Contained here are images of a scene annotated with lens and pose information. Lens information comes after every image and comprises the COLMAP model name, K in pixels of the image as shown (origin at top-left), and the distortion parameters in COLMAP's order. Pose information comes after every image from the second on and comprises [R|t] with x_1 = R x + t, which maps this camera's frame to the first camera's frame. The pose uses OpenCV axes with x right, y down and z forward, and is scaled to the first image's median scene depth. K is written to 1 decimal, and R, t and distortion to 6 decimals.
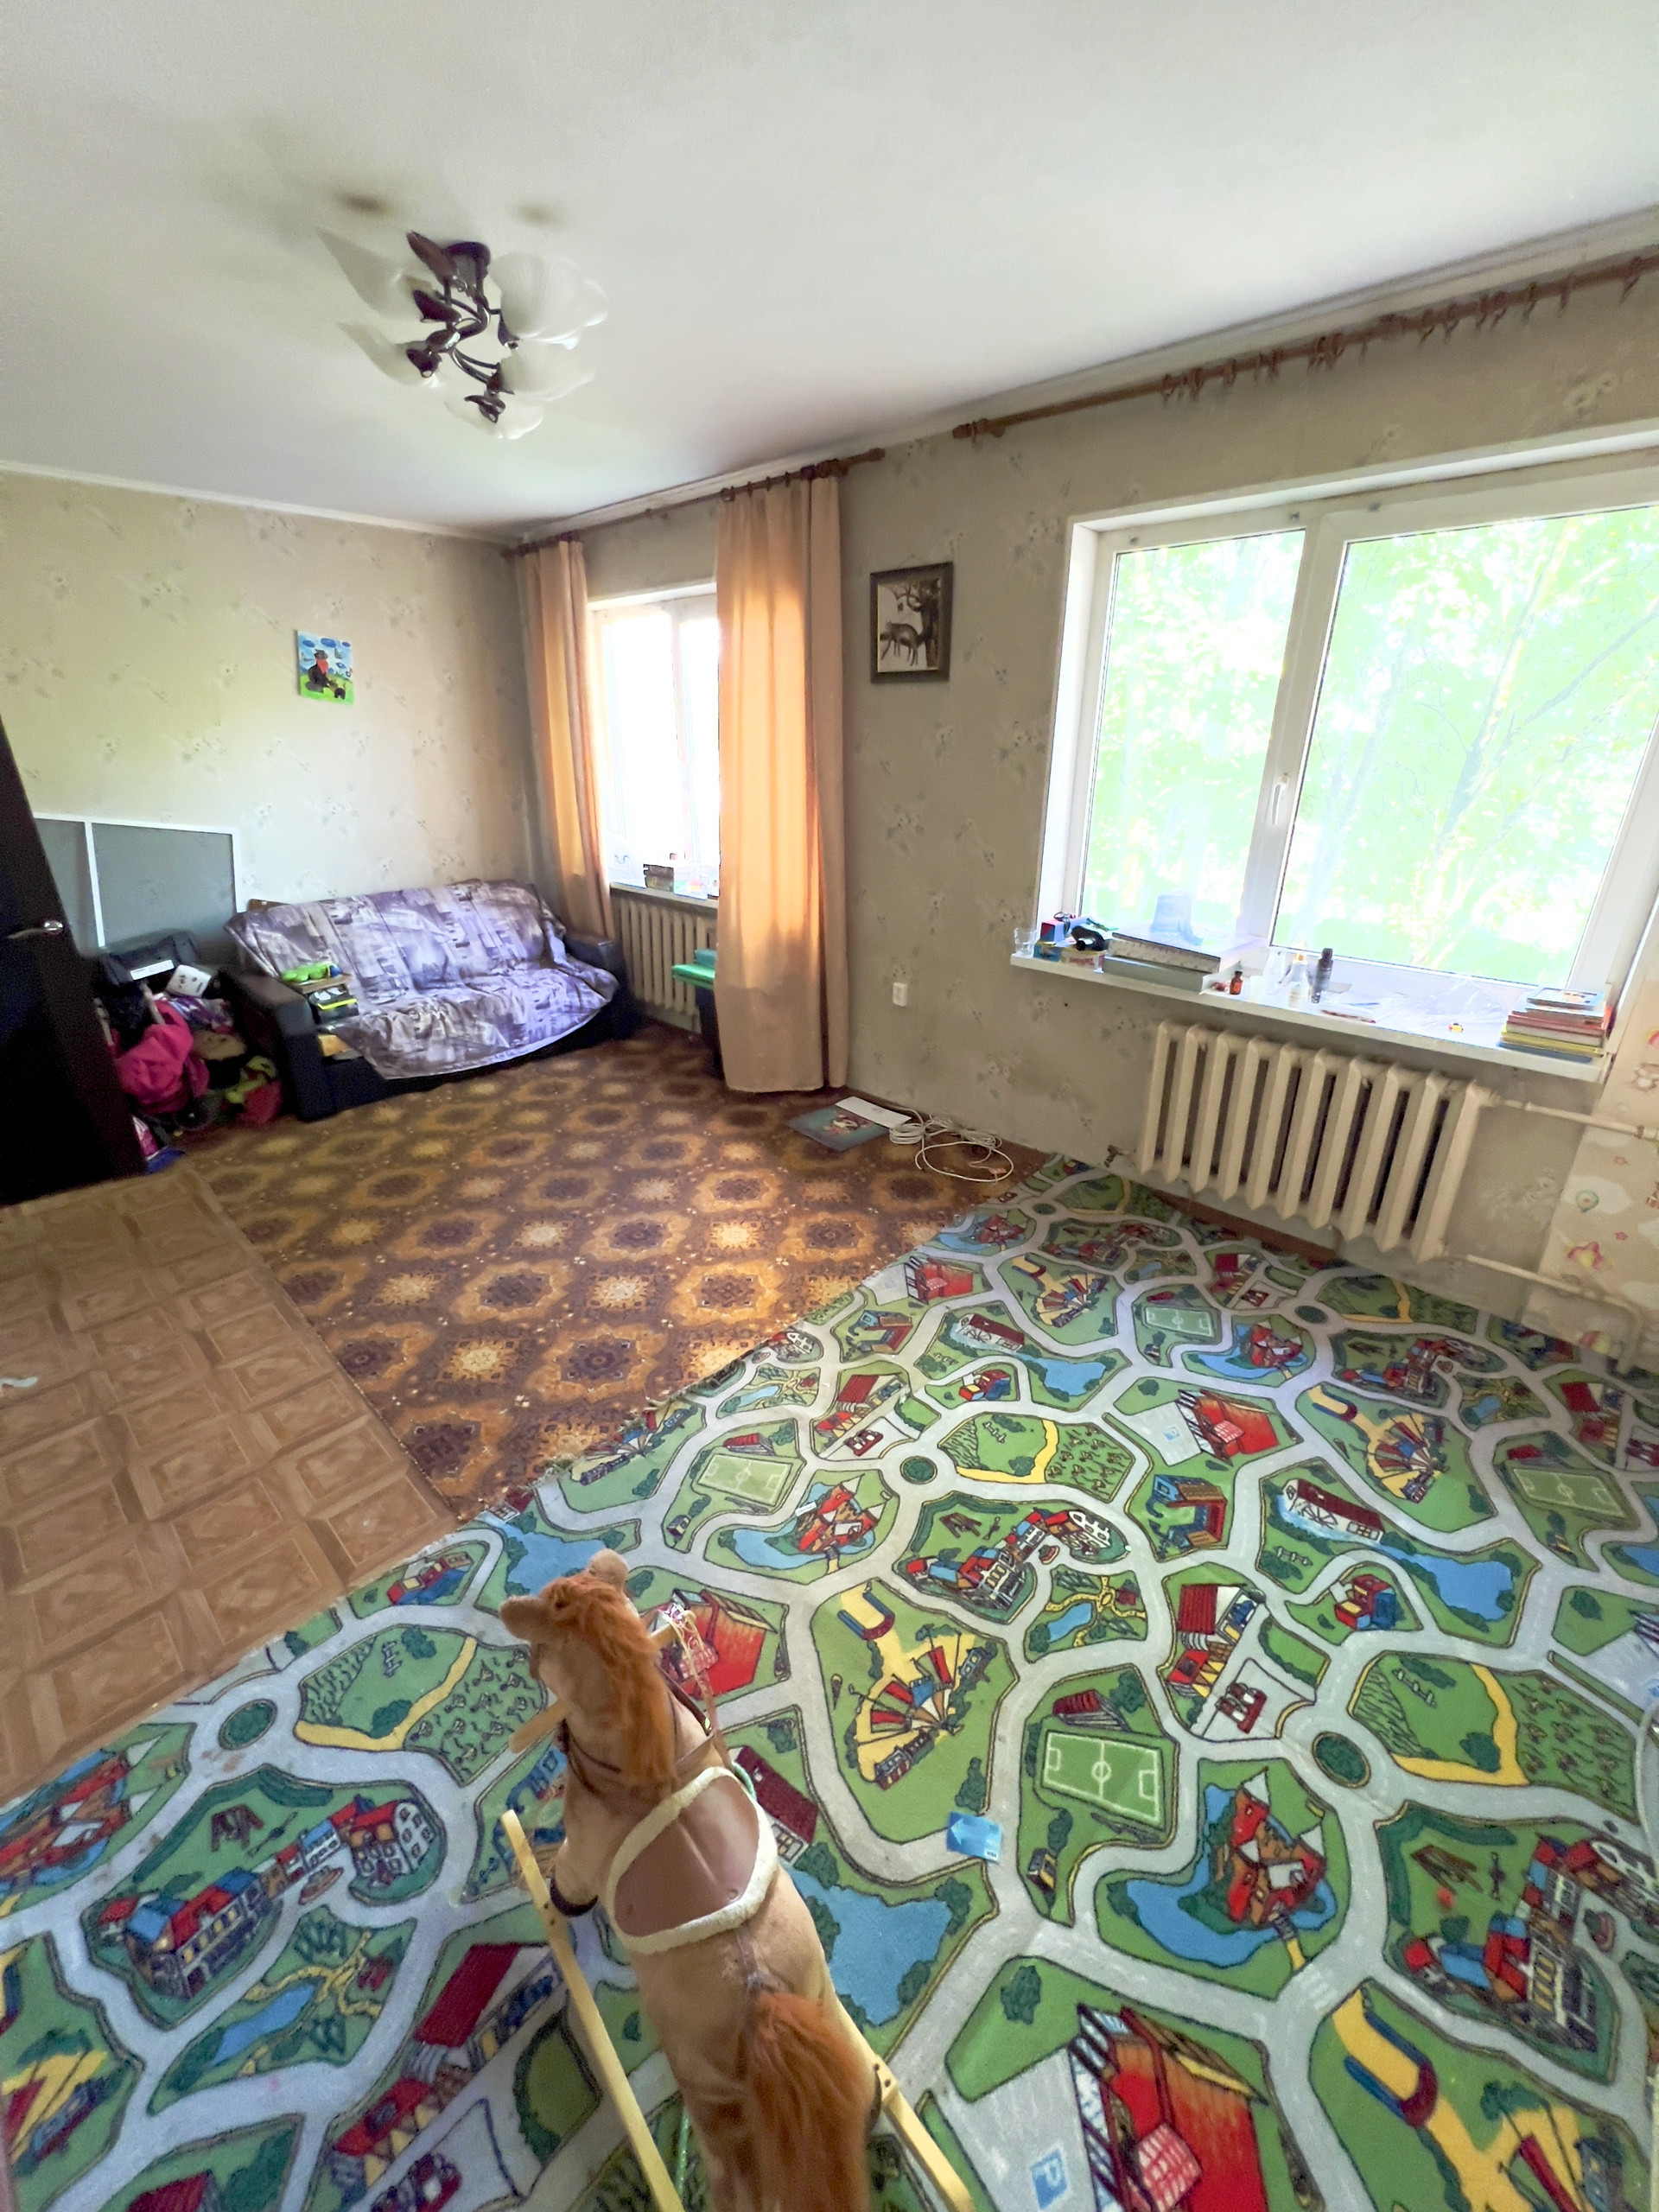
lens RADIAL K [[884.9, 0, 830.5], [0, 884.9, 1106.7], [0, 0, 1]] dist [-0.003287, 0.000921]
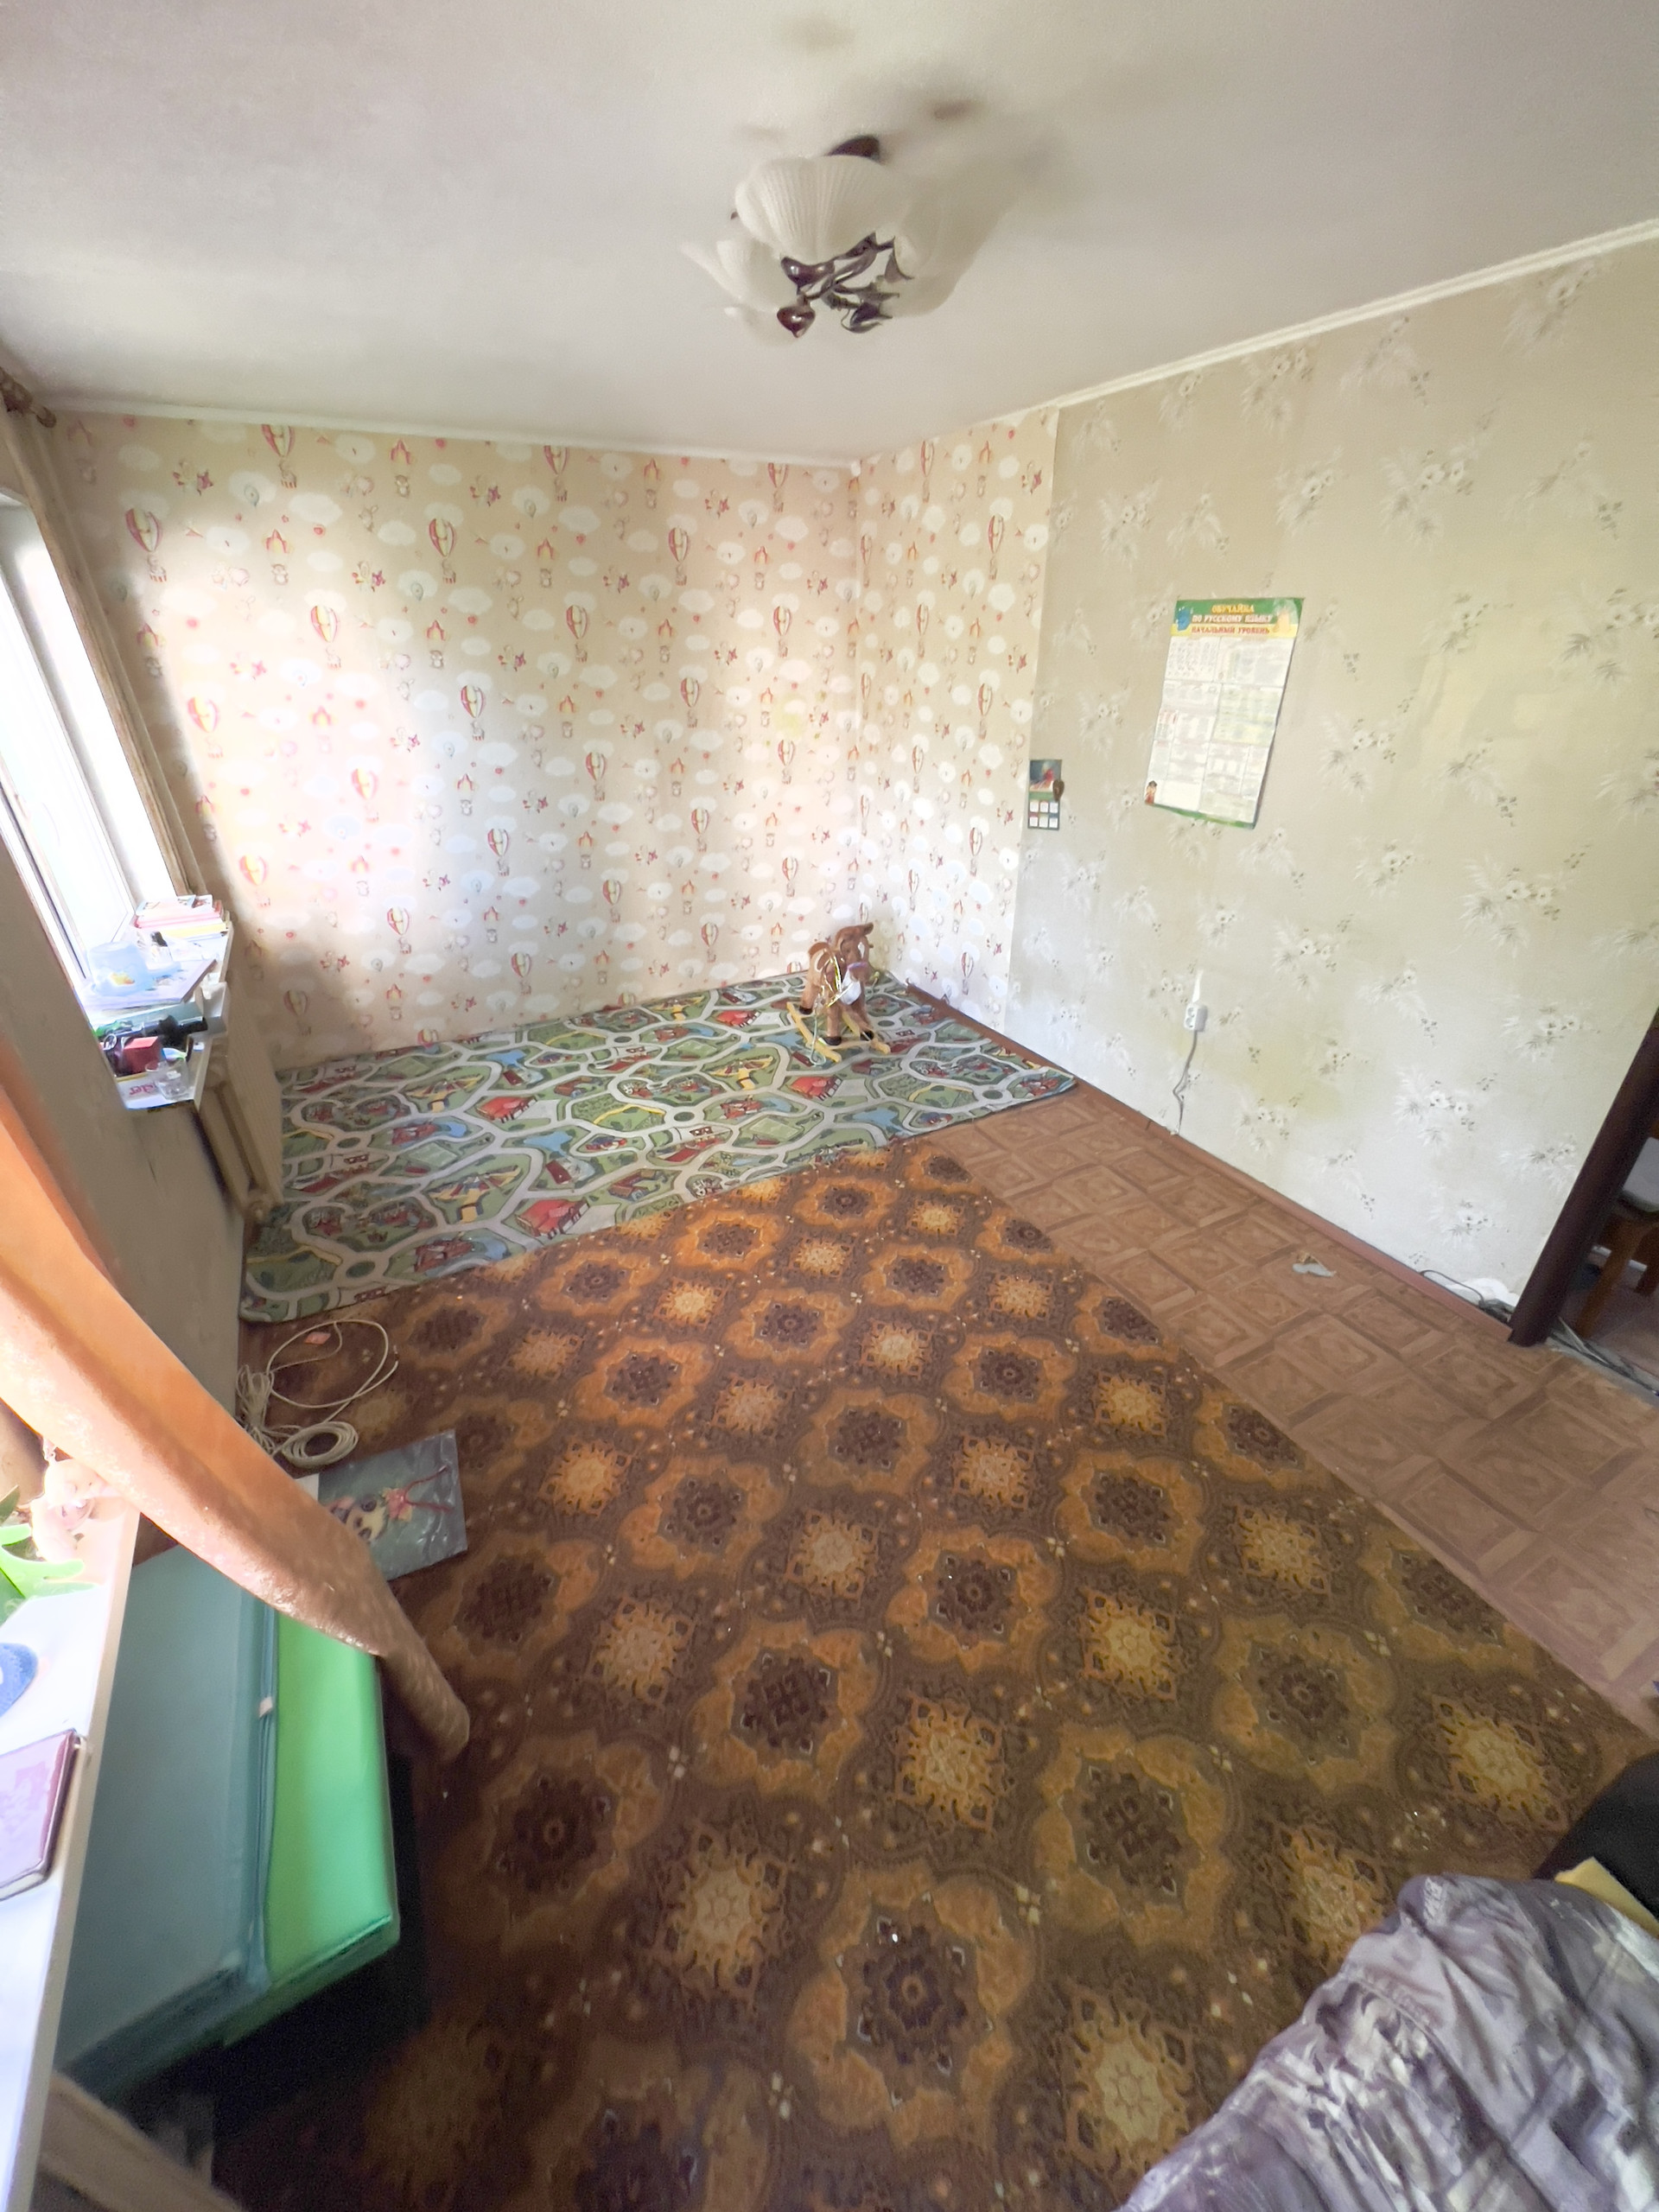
lens RADIAL K [[884.9, 0, 834.0], [0, 884.9, 1106.1], [0, 0, 1]] dist [-0.003287, 0.000921]
pose [[-0.953113, -0.136909, 0.269875, -0.599311], [0.128161, 0.625260, 0.769821, -0.845819], [-0.274137, 0.768314, -0.578397, 1.712250]]
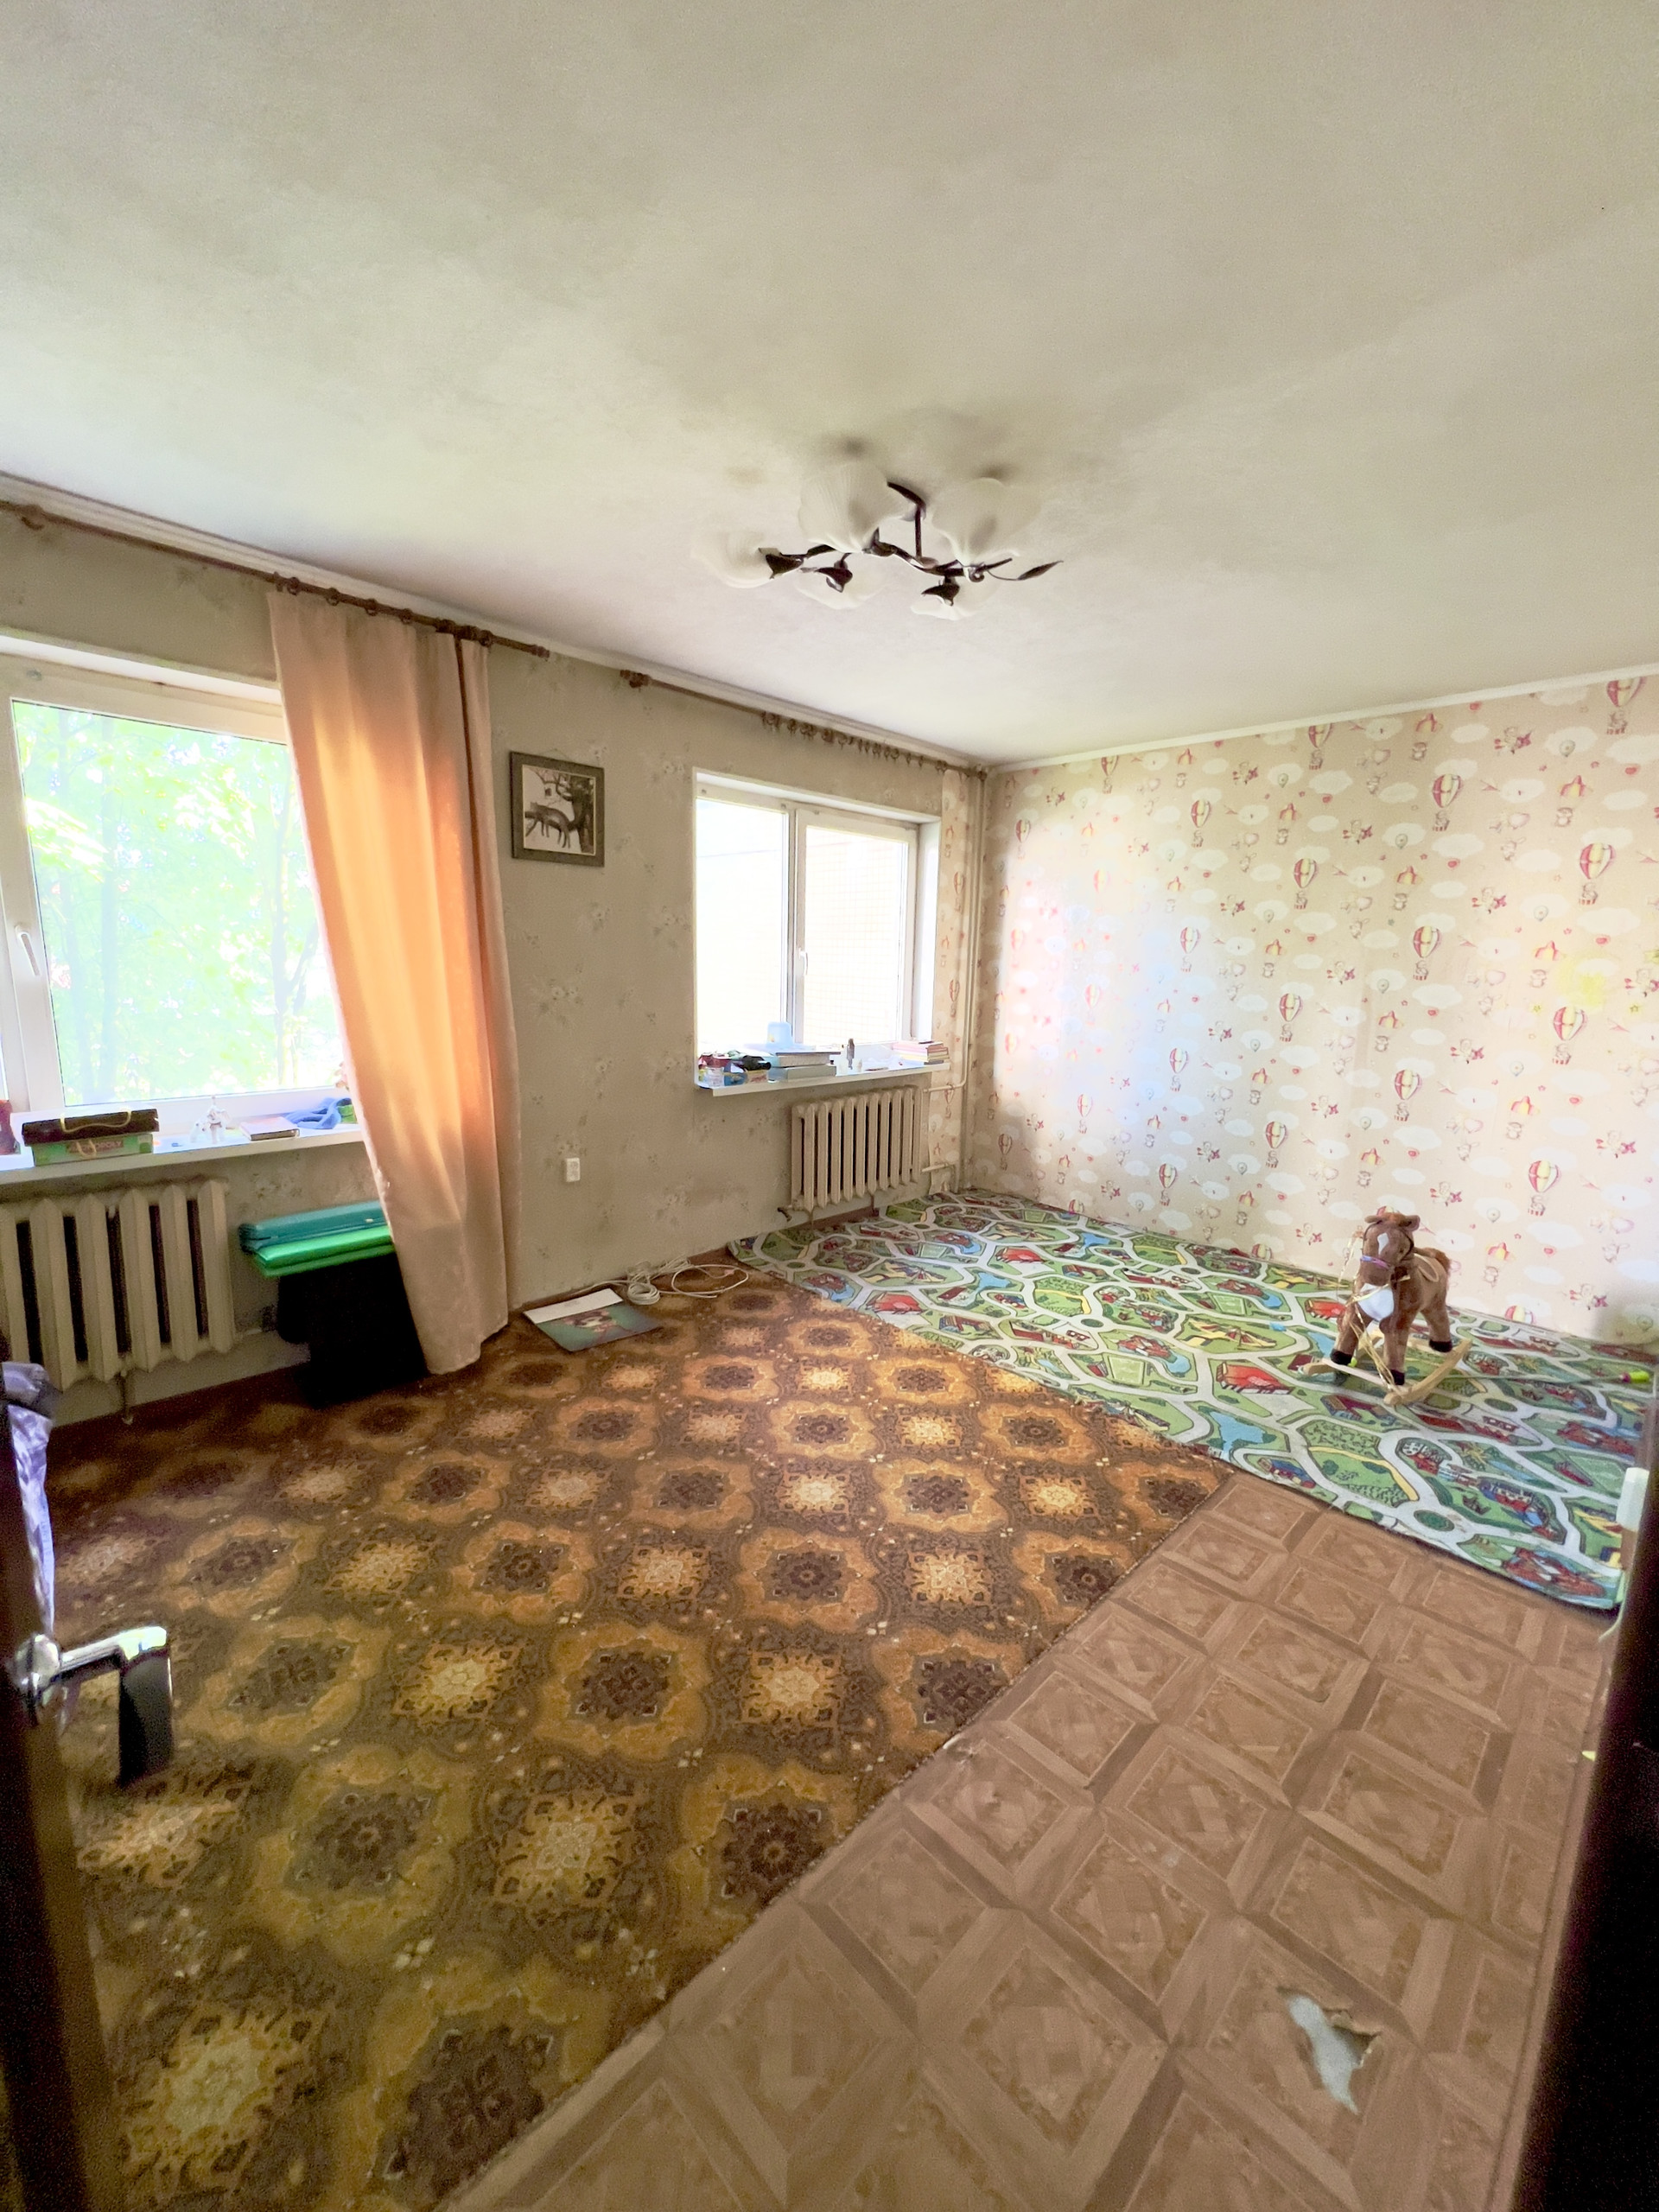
lens RADIAL K [[884.9, 0, 830.4], [0, 884.9, 1104.4], [0, 0, 1]] dist [-0.003287, 0.000921]
pose [[0.027687, -0.165078, 0.985892, -1.346293], [0.371928, 0.917161, 0.143125, -0.360865], [-0.927849, 0.362718, 0.086791, 1.024933]]
